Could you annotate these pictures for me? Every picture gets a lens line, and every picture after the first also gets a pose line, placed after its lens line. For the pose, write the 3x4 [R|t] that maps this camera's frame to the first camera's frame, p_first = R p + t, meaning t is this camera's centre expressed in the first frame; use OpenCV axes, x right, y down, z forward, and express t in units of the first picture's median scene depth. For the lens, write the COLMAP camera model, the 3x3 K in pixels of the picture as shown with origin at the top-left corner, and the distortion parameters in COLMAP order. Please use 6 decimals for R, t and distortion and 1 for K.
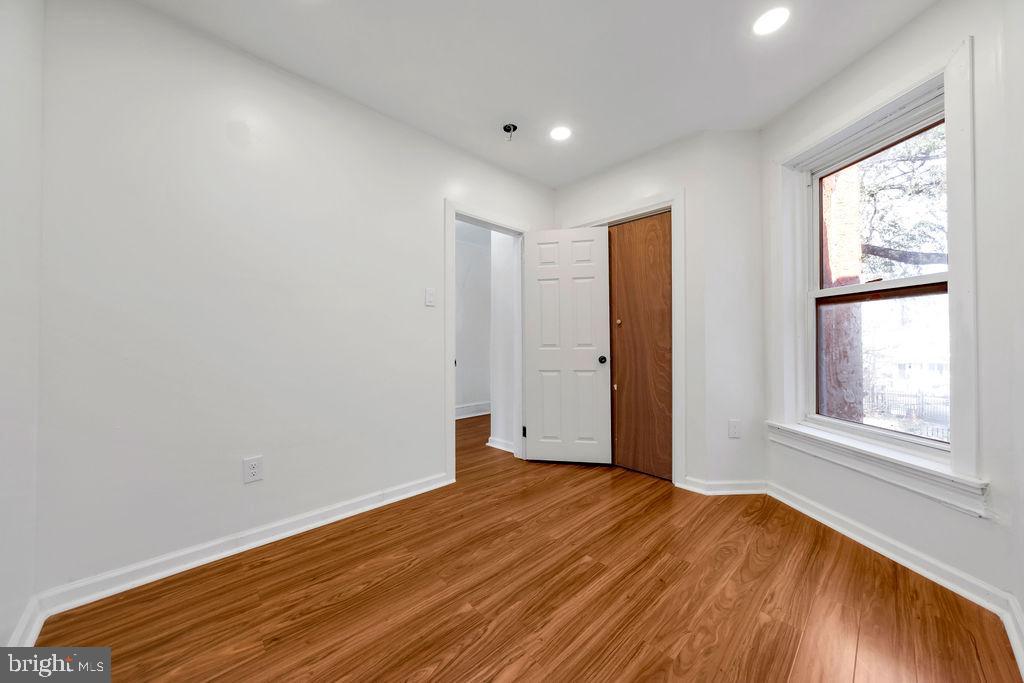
lens RADIAL K [[358.0, 0, 513.0], [0, 358.0, 339.8], [0, 0, 1]] dist [0.003340, -0.000276]
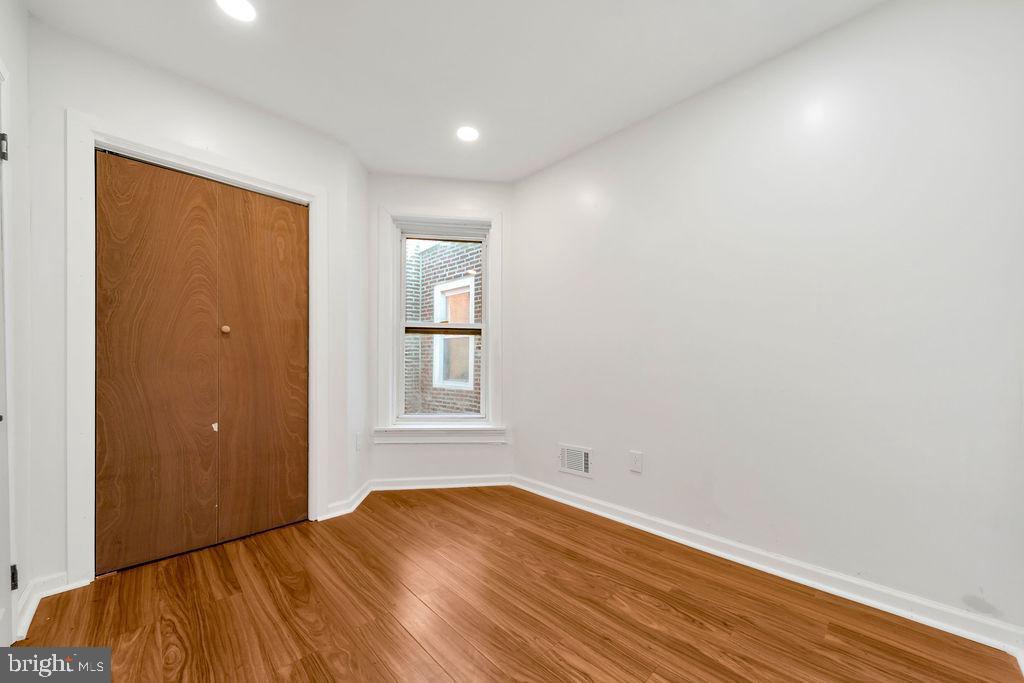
lens RADIAL K [[376.4, 0, 528.5], [0, 376.4, 364.1], [0, 0, 1]] dist [0.003065, -0.001425]
pose [[-0.038714, -0.004837, 0.999239, -0.543614], [-0.009632, 0.999944, 0.004467, 0.009408], [-0.999204, -0.009452, -0.038758, 0.563891]]
